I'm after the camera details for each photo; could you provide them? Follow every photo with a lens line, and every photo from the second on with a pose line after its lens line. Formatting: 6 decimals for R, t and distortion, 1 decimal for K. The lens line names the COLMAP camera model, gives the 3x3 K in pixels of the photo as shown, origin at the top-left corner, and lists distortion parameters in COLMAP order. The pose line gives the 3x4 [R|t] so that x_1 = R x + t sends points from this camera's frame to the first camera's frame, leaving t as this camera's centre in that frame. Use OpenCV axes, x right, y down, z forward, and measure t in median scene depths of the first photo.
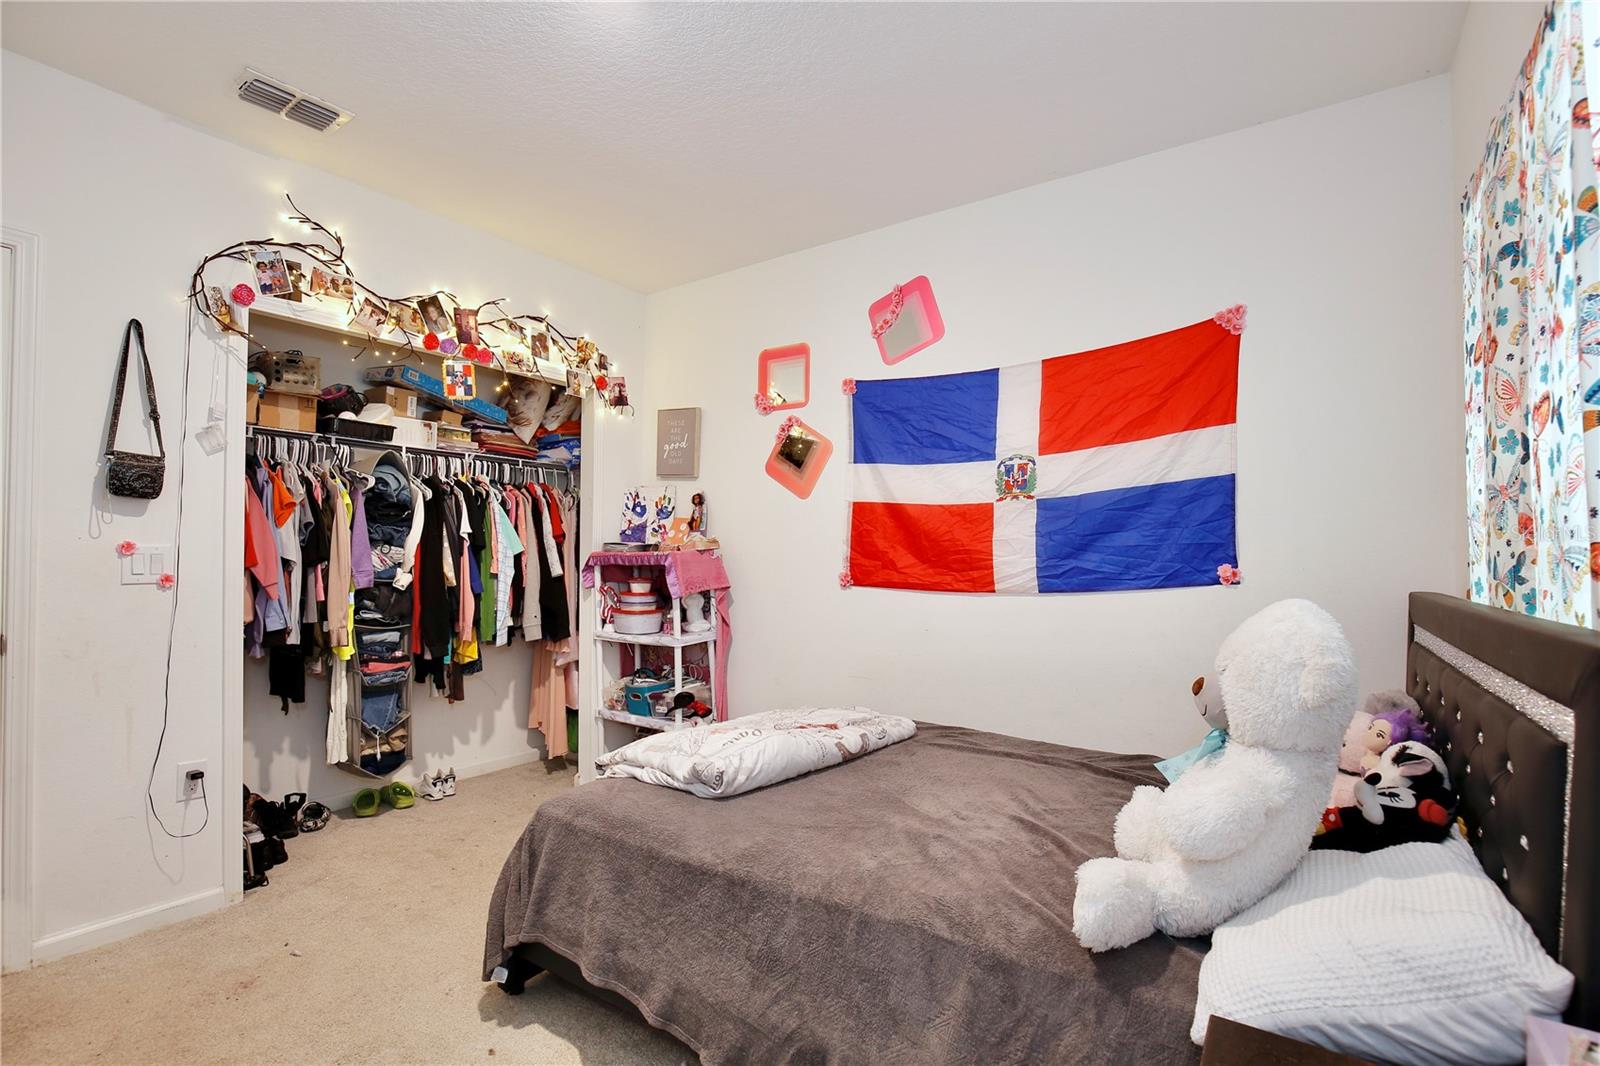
lens RADIAL K [[747.0, 0, 794.8], [0, 747.0, 532.1], [0, 0, 1]] dist [-0.002679, 0.000029]
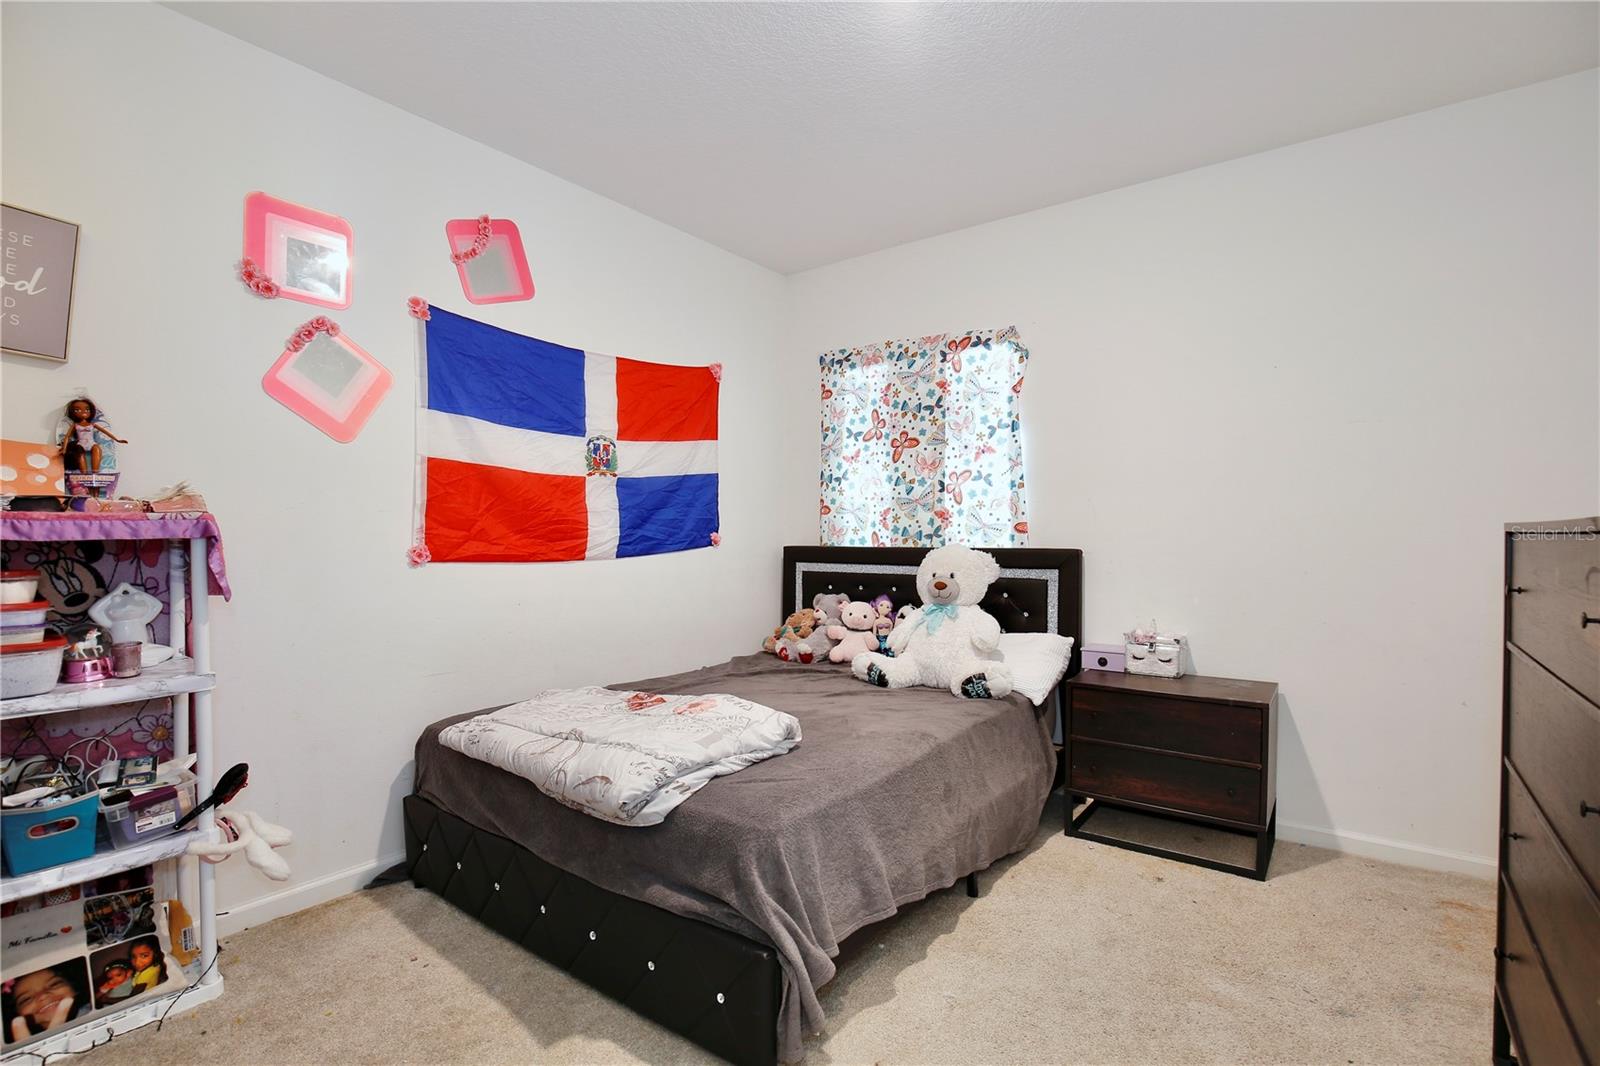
lens RADIAL K [[747.0, 0, 796.5], [0, 747.0, 540.1], [0, 0, 1]] dist [-0.002679, 0.000029]
pose [[0.036852, -0.013740, 0.999226, -0.800550], [-0.031467, 0.999394, 0.014903, 0.026421], [-0.998825, -0.031992, 0.036398, 0.655464]]
